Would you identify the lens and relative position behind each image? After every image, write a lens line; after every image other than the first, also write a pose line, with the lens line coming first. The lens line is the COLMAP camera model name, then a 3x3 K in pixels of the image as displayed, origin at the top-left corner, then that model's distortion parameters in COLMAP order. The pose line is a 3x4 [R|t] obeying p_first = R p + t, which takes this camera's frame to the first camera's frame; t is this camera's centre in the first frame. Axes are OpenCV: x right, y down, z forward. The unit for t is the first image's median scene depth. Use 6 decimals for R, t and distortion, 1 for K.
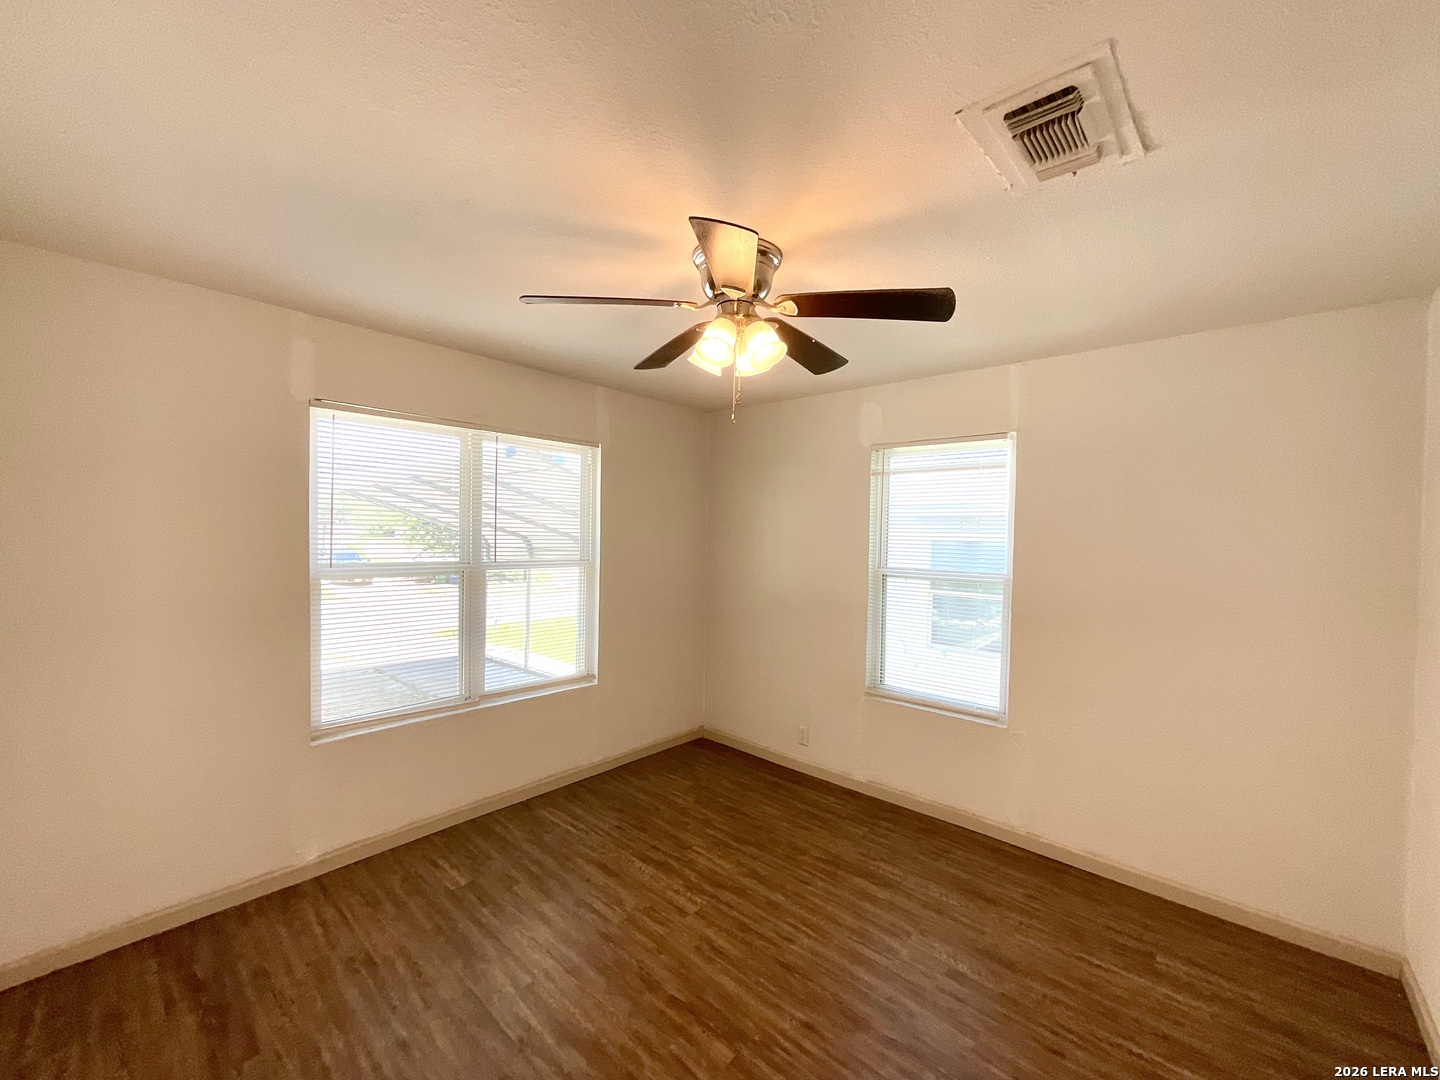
lens RADIAL K [[570.4, 0, 713.7], [0, 570.4, 539.3], [0, 0, 1]] dist [-0.017074, 0.003227]
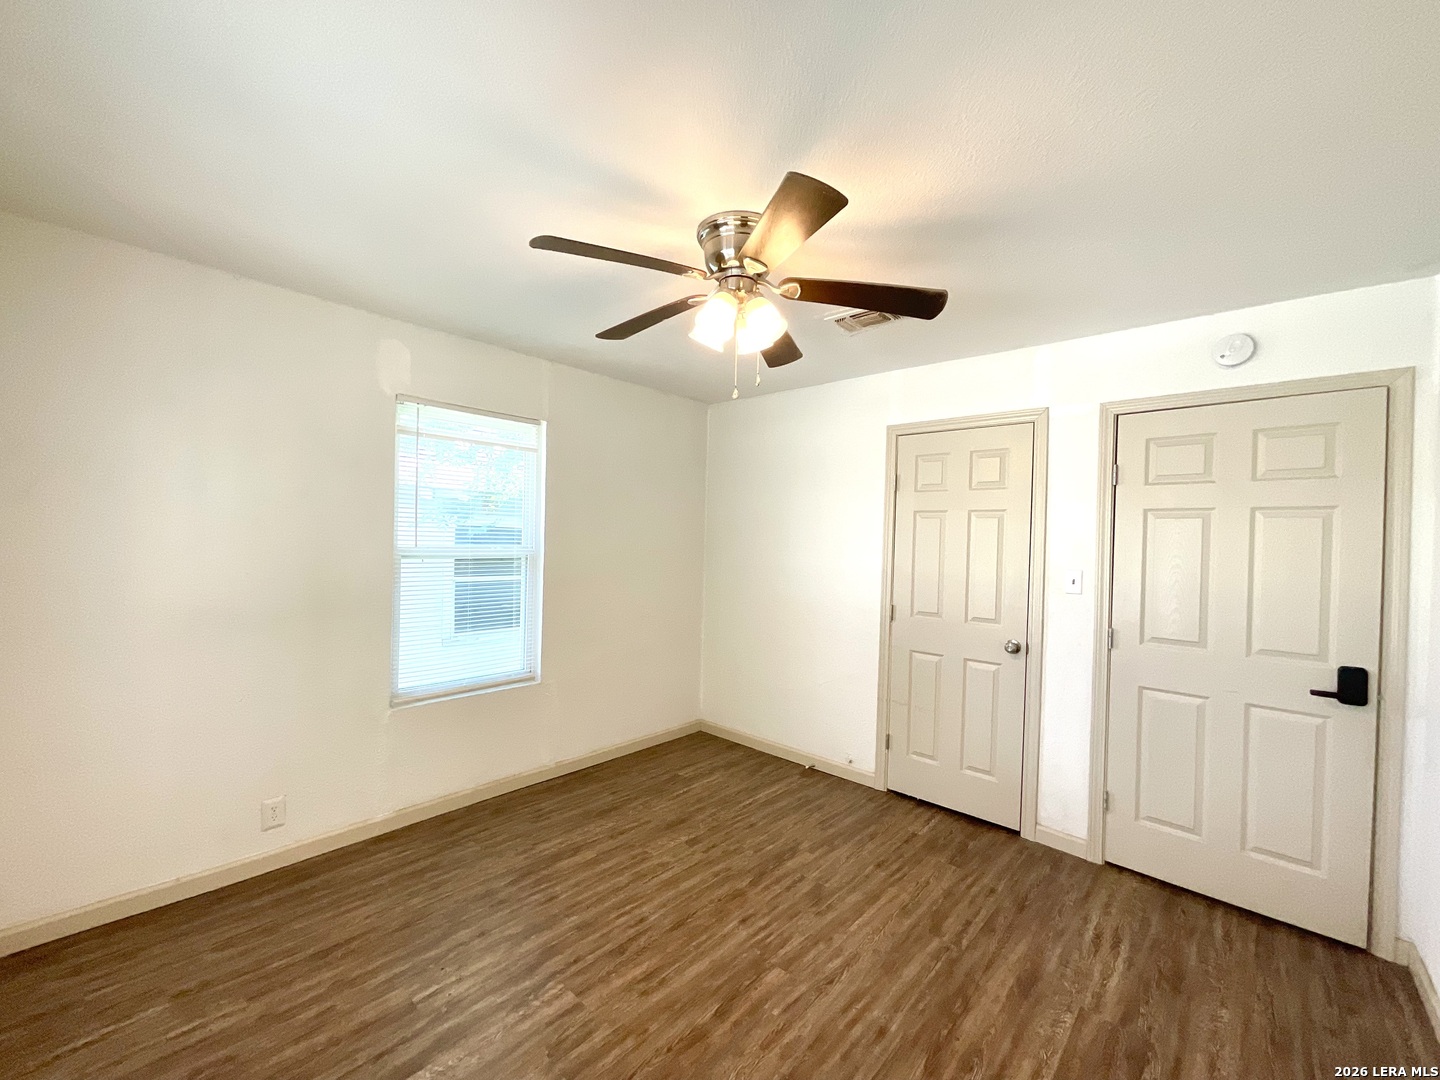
lens RADIAL K [[570.4, 0, 724.6], [0, 570.4, 540.4], [0, 0, 1]] dist [-0.017074, 0.003227]
pose [[-0.001852, -0.025143, 0.999682, -0.767019], [-0.017586, 0.999530, 0.025107, 0.015632], [-0.999844, -0.017534, -0.002293, 0.793183]]
